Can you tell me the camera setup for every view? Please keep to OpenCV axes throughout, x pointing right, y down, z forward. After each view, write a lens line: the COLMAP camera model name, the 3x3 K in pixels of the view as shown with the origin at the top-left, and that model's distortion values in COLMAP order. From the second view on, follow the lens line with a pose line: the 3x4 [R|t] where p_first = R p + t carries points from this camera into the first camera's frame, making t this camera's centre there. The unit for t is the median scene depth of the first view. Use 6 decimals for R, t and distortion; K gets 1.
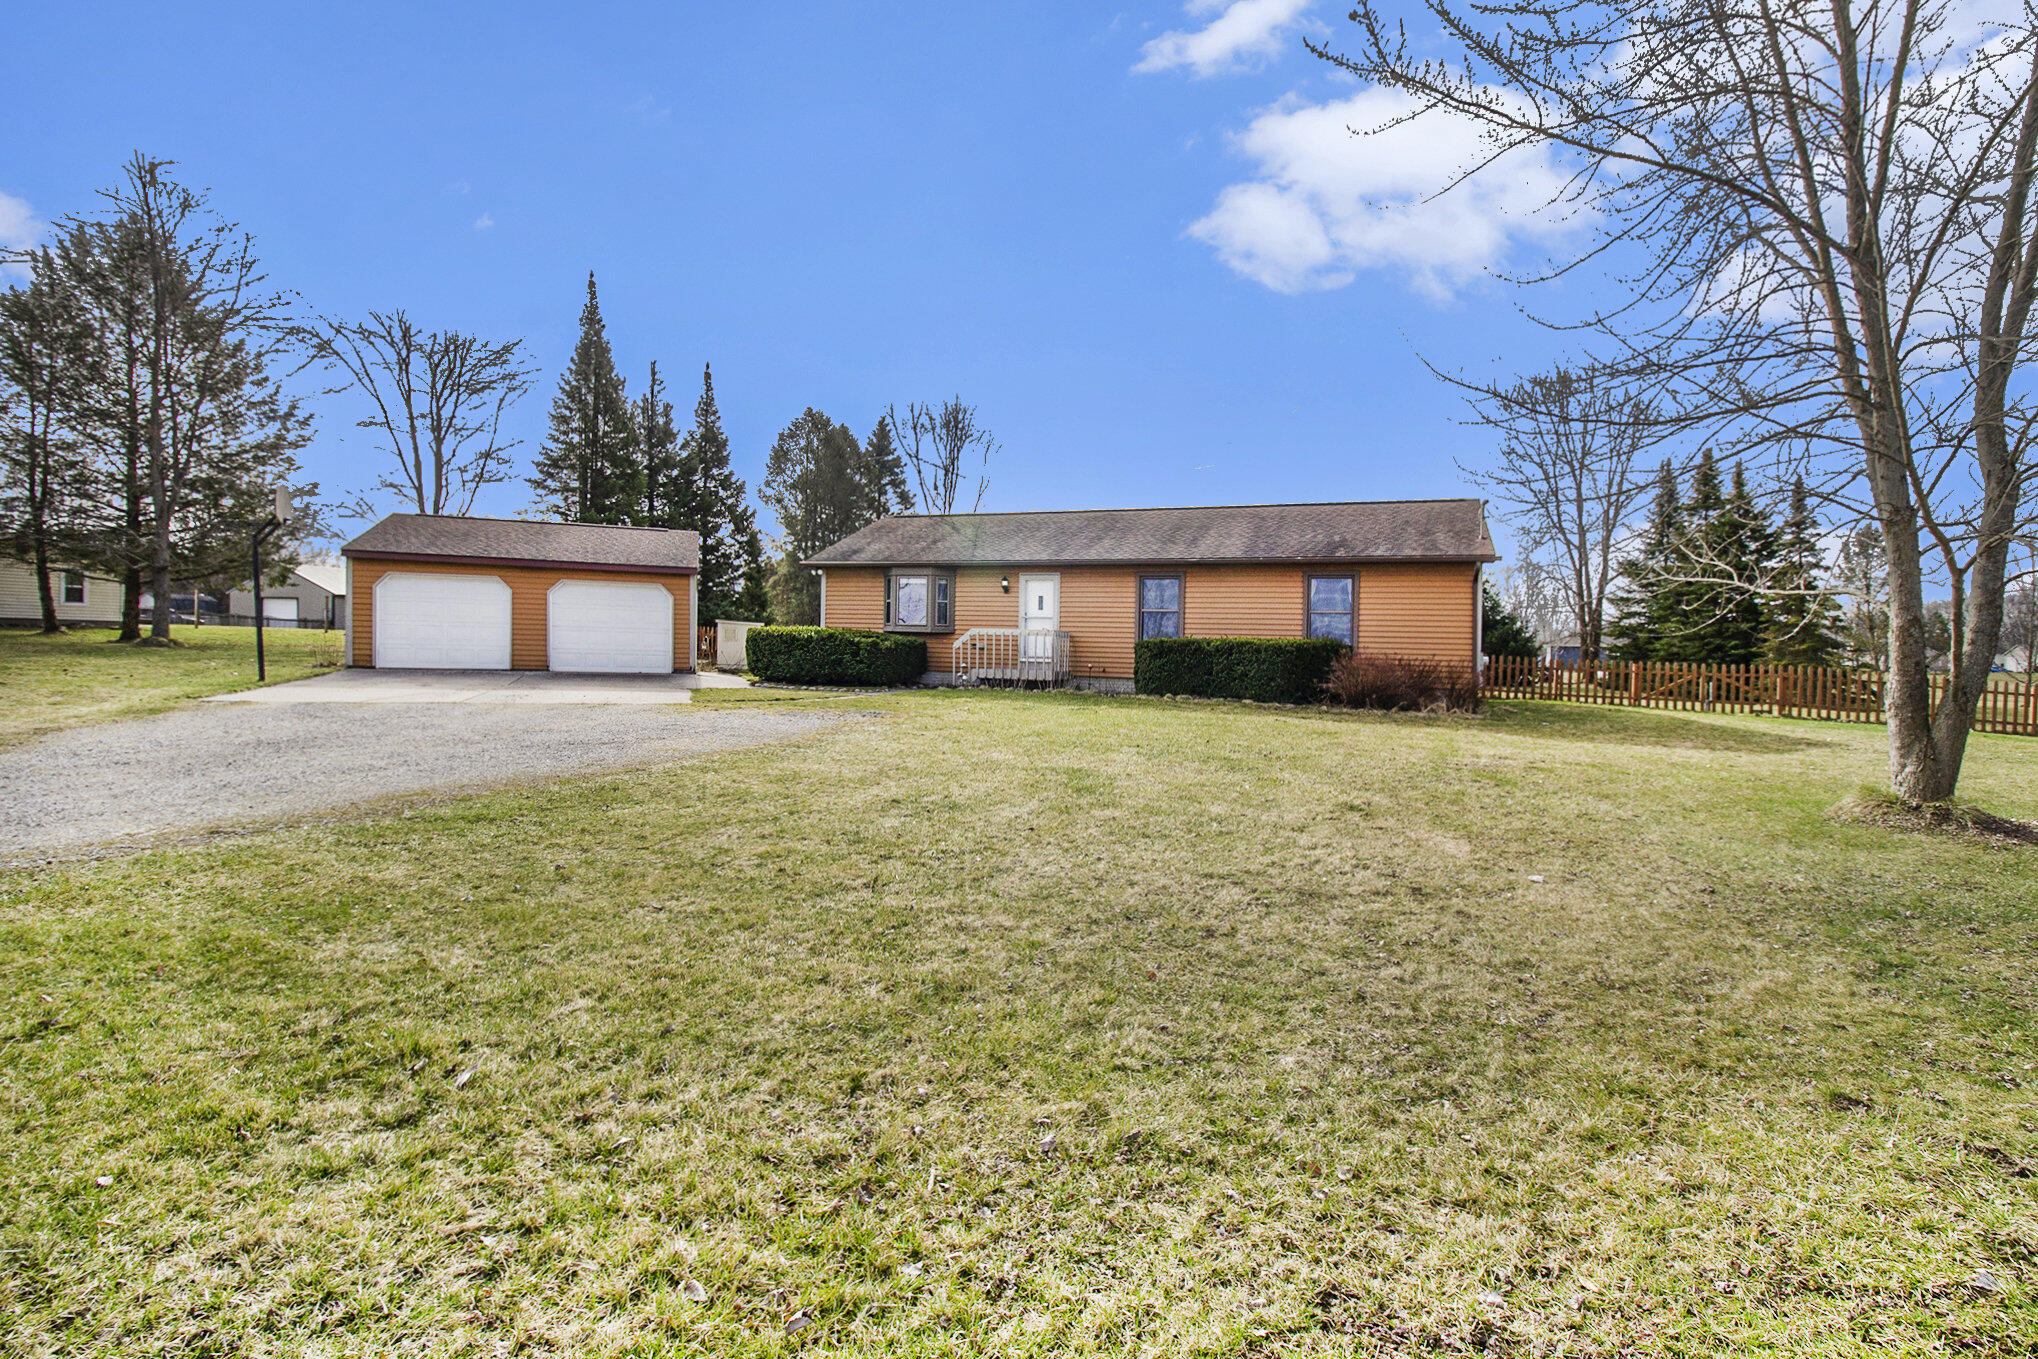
lens RADIAL K [[960.4, 0, 1006.7], [0, 960.4, 666.3], [0, 0, 1]] dist [-0.000305, -0.000056]
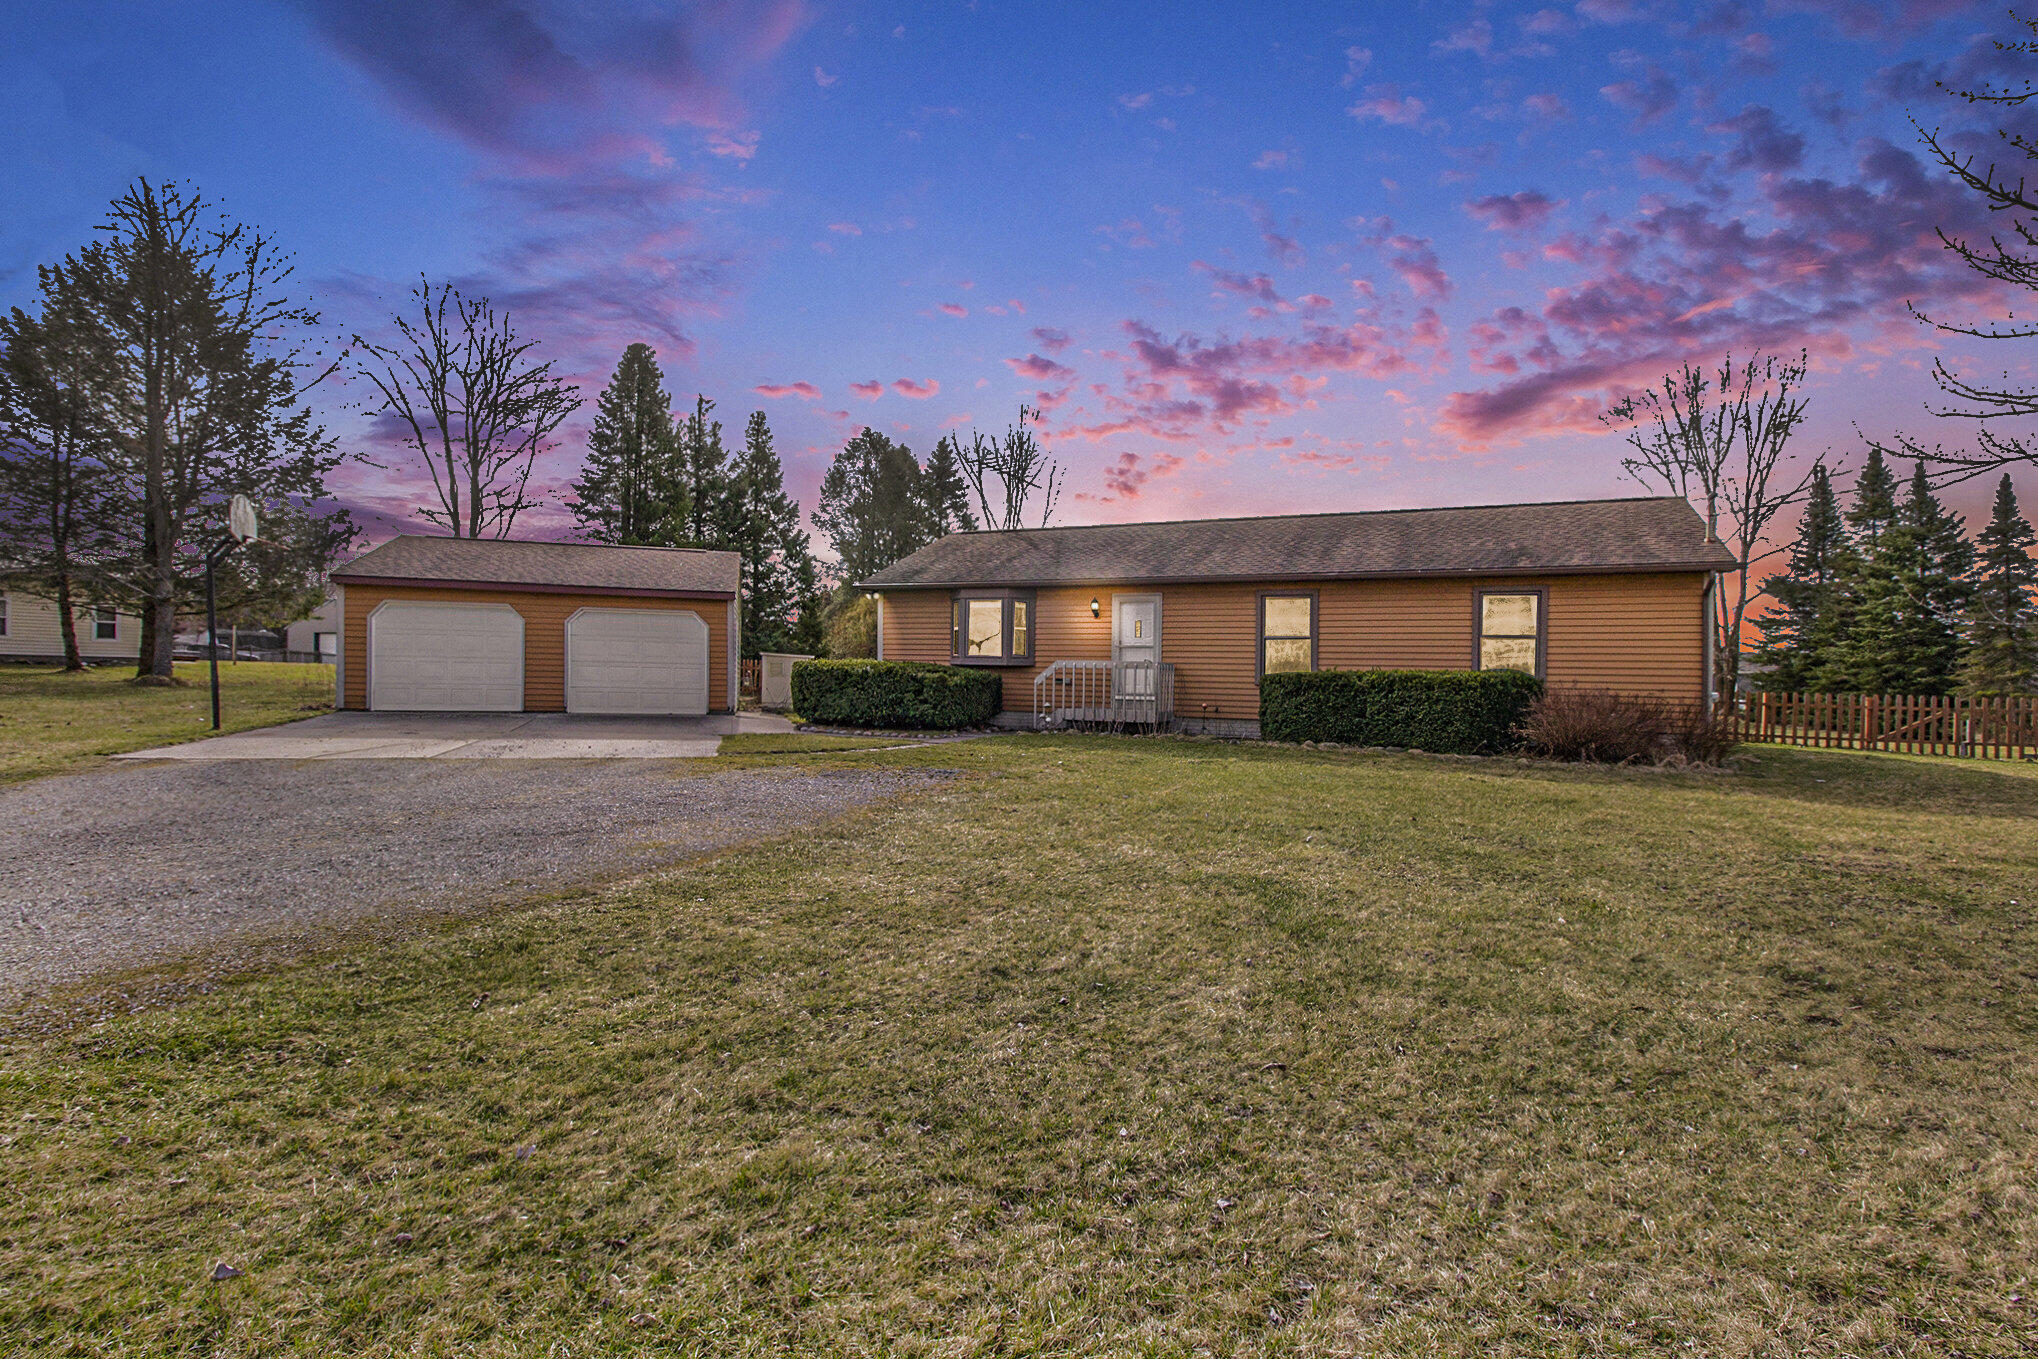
lens RADIAL K [[902.7, 0, 1019.0], [0, 902.7, 679.5], [0, 0, 1]] dist [0.012086, -0.000140]
pose [[0.999196, -0.006257, -0.039603, -0.024895], [0.005660, 0.999869, -0.015174, -0.007370], [0.039692, 0.014938, 0.999100, 0.140292]]
